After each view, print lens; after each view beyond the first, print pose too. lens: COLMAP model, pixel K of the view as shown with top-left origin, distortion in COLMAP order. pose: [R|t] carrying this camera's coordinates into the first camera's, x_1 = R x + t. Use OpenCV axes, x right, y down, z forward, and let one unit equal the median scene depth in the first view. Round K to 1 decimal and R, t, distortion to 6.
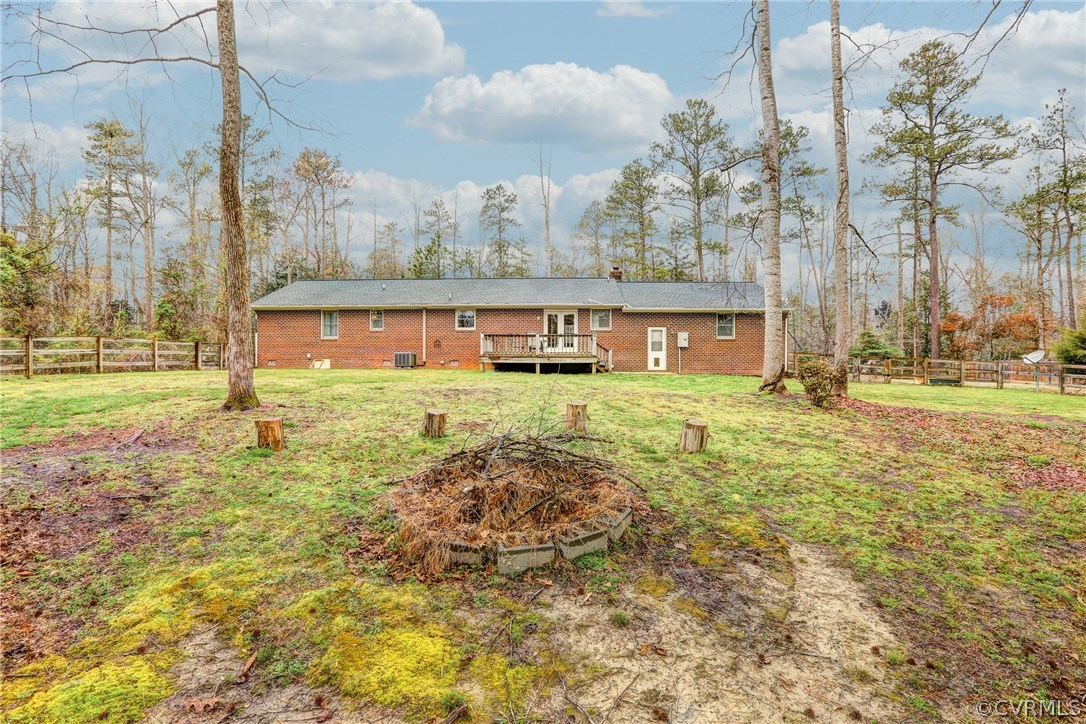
lens RADIAL K [[501.3, 0, 525.2], [0, 501.3, 363.4], [0, 0, 1]] dist [-0.068695, 0.024189]
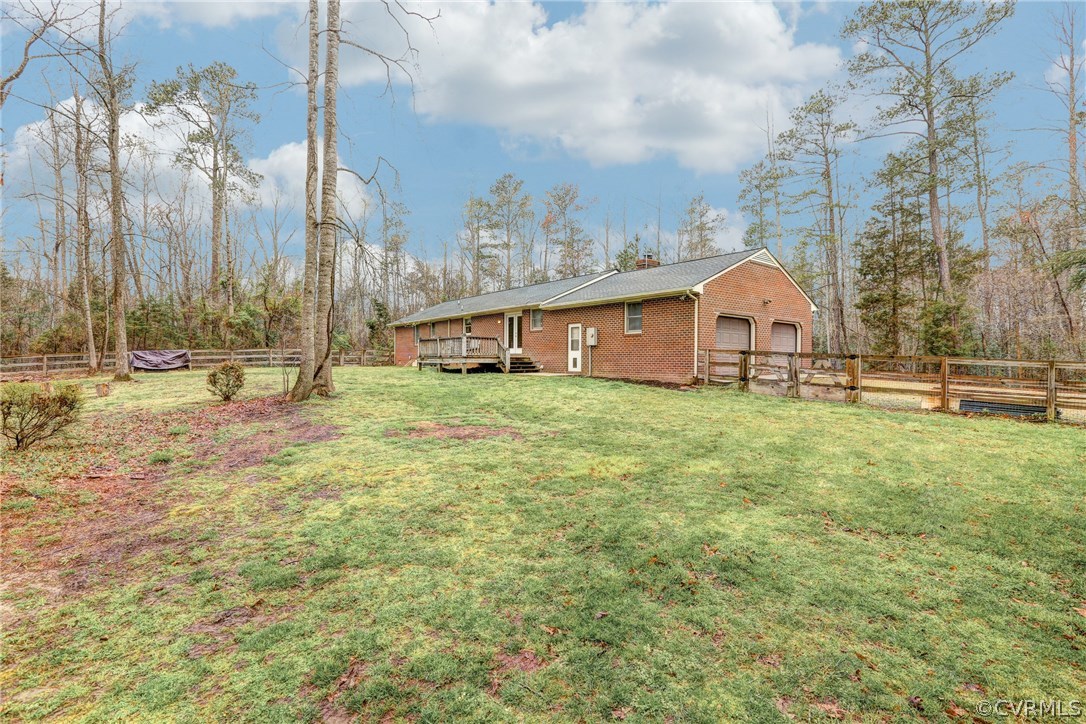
lens RADIAL K [[500.3, 0, 541.7], [0, 500.3, 363.7], [0, 0, 1]] dist [-0.055806, 0.024963]
pose [[0.658122, 0.005003, -0.752894, 0.898040], [-0.005690, 0.999982, 0.001672, -0.001950], [0.752890, 0.003184, 0.658139, 0.358141]]
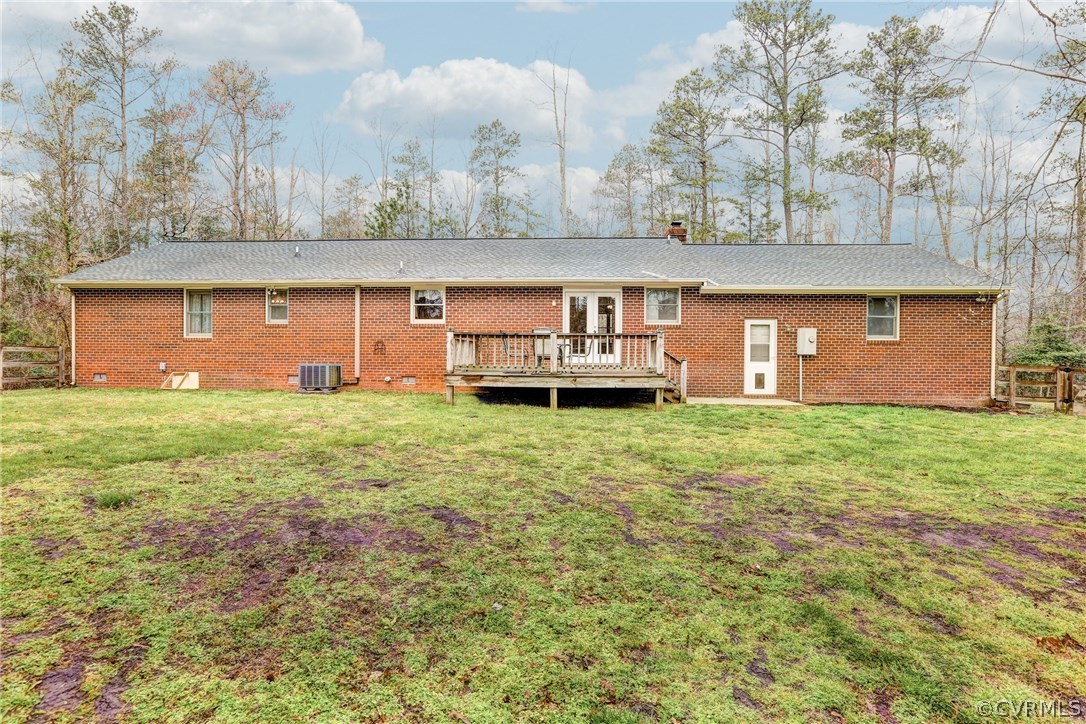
lens RADIAL K [[617.2, 0, 522.2], [0, 617.2, 362.0], [0, 0, 1]] dist [-0.026519, 0.001533]
pose [[0.999888, 0.003430, -0.014596, 0.000782], [-0.003369, 0.999985, 0.004220, -0.026020], [0.014610, -0.004170, 0.999885, 0.287685]]
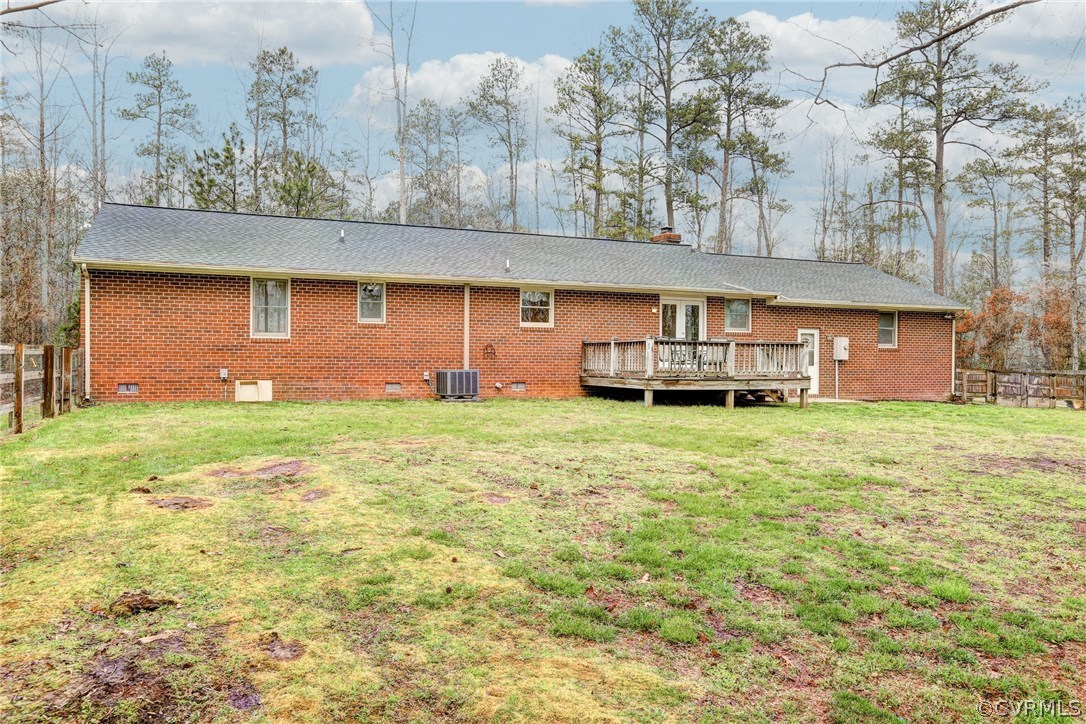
lens RADIAL K [[801.5, 0, 543.0], [0, 801.5, 362.0], [0, 0, 1]] dist [-0.037286, 0.107706]
pose [[0.904492, 0.002622, 0.426482, -0.499623], [-0.003255, 0.999994, 0.000756, -0.028902], [-0.426478, -0.002072, 0.904496, 0.191853]]
